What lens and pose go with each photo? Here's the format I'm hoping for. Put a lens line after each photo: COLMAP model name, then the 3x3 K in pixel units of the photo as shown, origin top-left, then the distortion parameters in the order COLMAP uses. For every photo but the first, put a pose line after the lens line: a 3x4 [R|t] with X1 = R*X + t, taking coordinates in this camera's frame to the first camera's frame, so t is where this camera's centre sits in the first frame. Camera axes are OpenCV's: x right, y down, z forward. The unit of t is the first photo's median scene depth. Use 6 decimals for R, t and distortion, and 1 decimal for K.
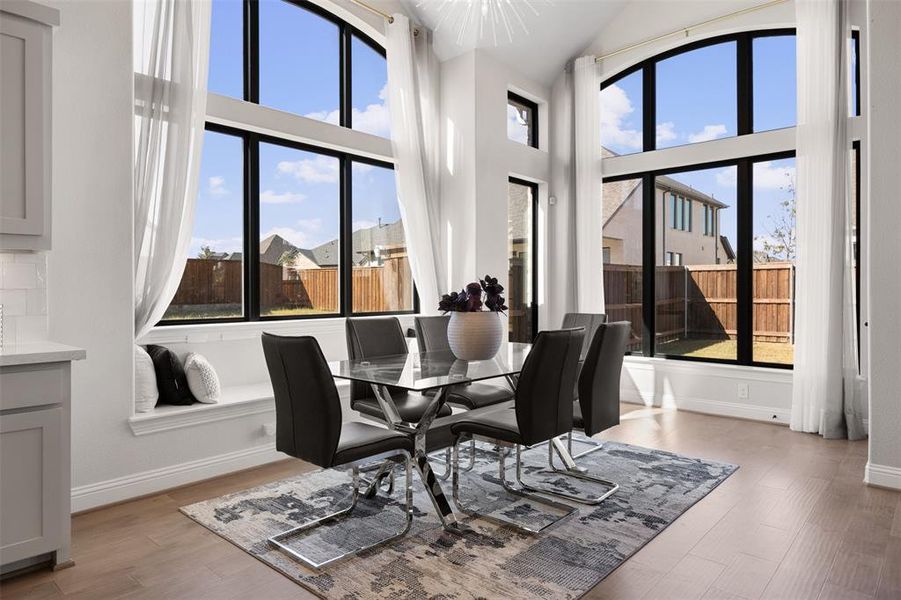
lens RADIAL K [[565.3, 0, 460.7], [0, 565.3, 289.8], [0, 0, 1]] dist [-0.006635, -0.003139]
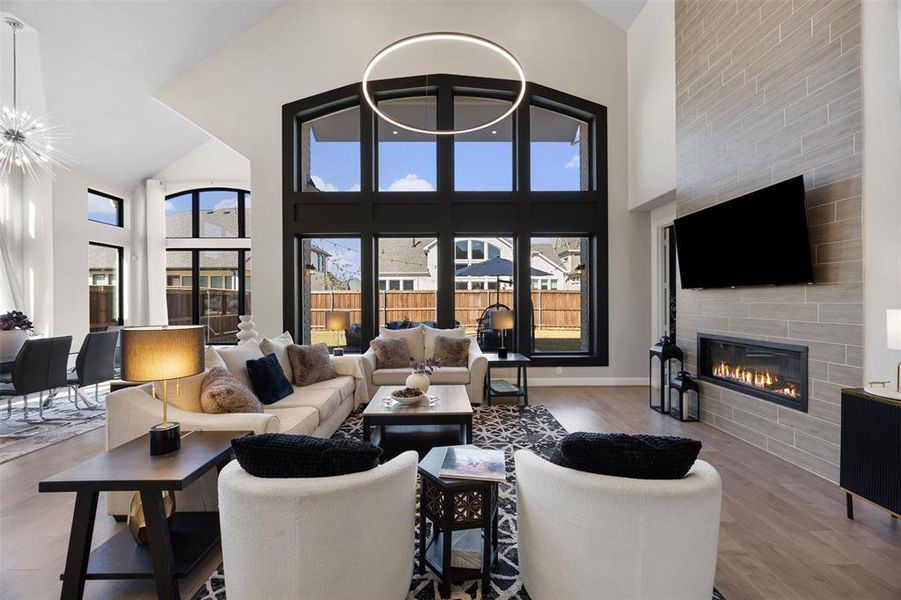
lens RADIAL K [[345.0, 0, 452.9], [0, 345.0, 300.1], [0, 0, 1]] dist [-0.004957, 0.000744]
pose [[0.746415, 0.000051, 0.665481, 0.344215], [0.001128, 0.999998, -0.001342, -0.052517], [-0.665480, 0.001753, 0.746414, -0.729145]]
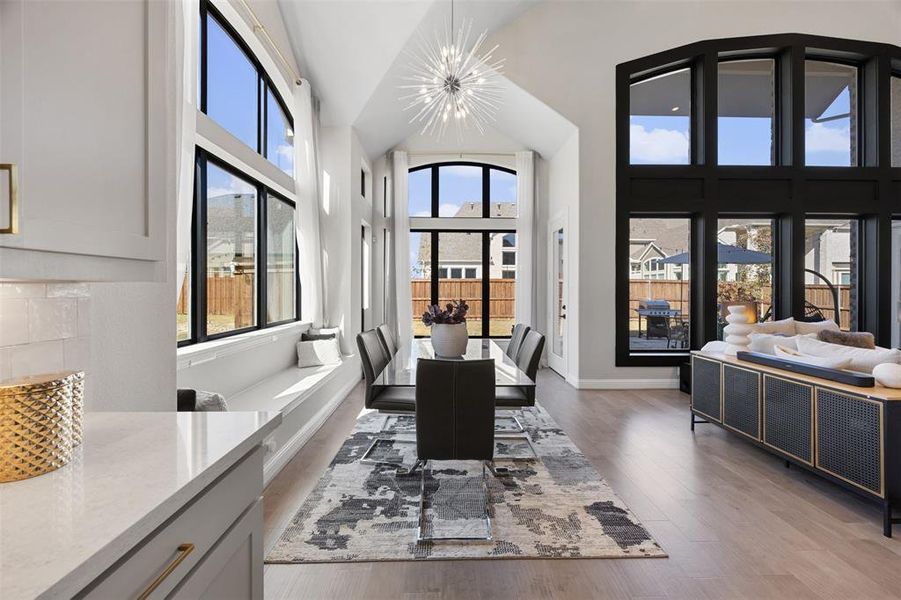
lens RADIAL K [[345.0, 0, 455.8], [0, 345.0, 291.8], [0, 0, 1]] dist [-0.004957, 0.000744]
pose [[0.731097, -0.001024, 0.682273, -0.544550], [-0.004283, 0.999972, 0.006090, -0.045576], [-0.682260, -0.007374, 0.731072, 0.319170]]
